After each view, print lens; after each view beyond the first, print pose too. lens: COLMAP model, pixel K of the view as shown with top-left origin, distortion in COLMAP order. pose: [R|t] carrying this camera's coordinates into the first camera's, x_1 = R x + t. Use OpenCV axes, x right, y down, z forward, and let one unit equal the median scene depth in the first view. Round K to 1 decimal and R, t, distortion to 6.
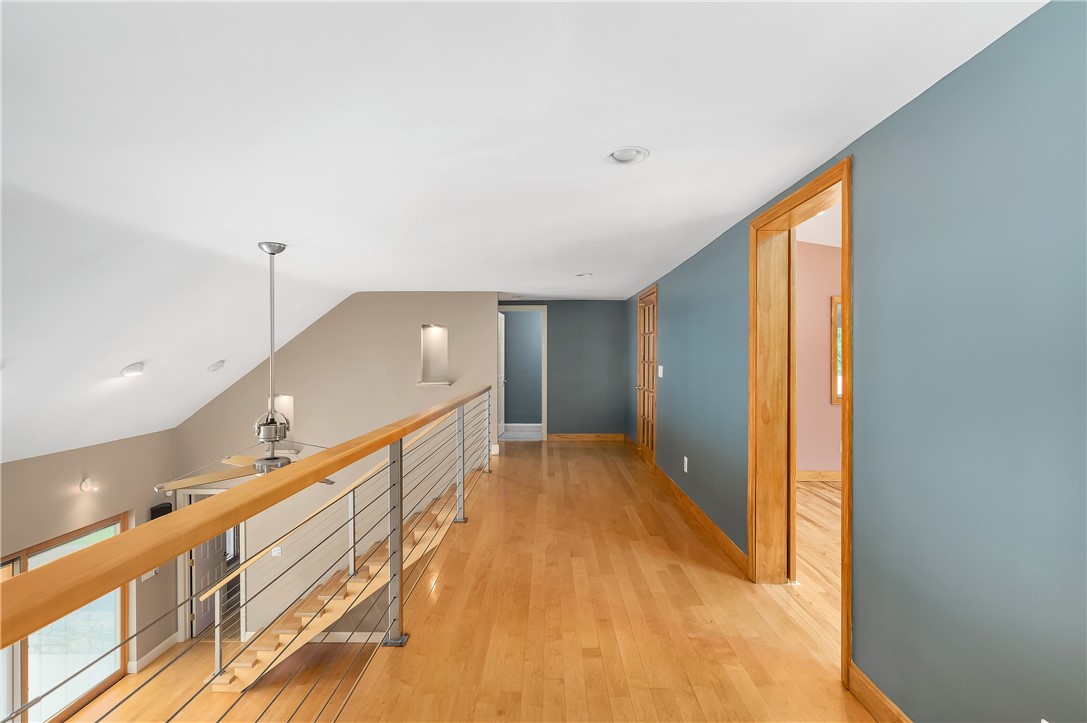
lens RADIAL K [[509.9, 0, 544.3], [0, 509.9, 362.9], [0, 0, 1]] dist [0.003471, -0.000182]
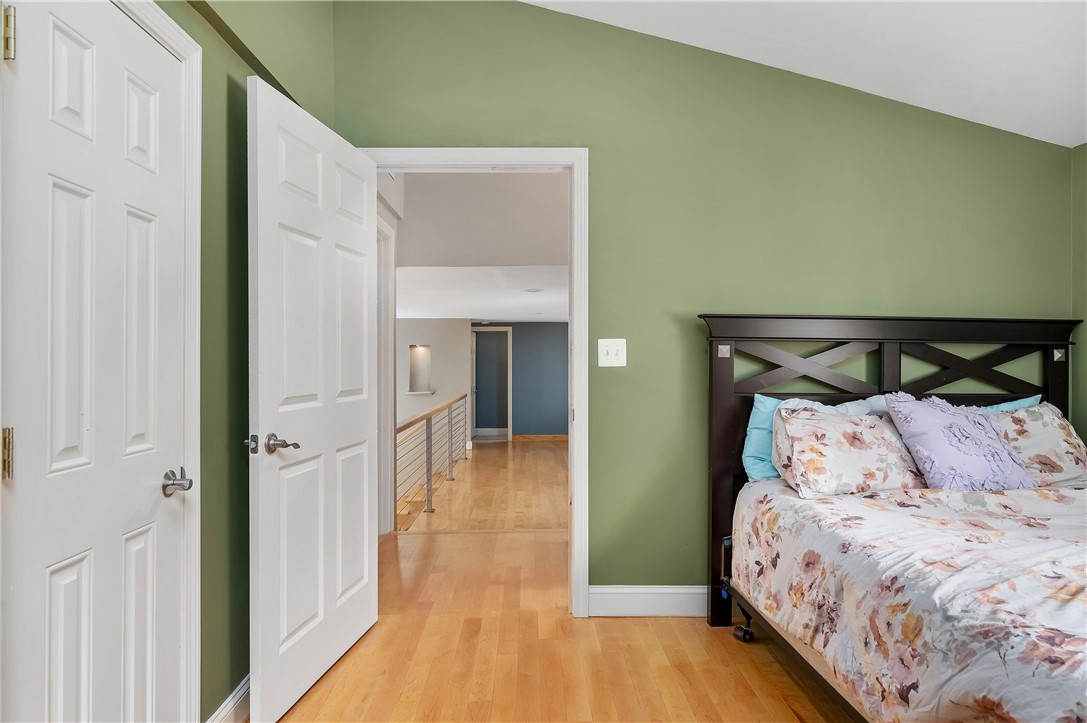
lens RADIAL K [[657.2, 0, 542.3], [0, 657.2, 360.8], [0, 0, 1]] dist [0.000084, 0.000010]
pose [[0.999586, -0.002326, 0.028692, 0.038857], [0.002650, 0.999933, -0.011261, -0.019683], [-0.028663, 0.011332, 0.999525, -0.640338]]
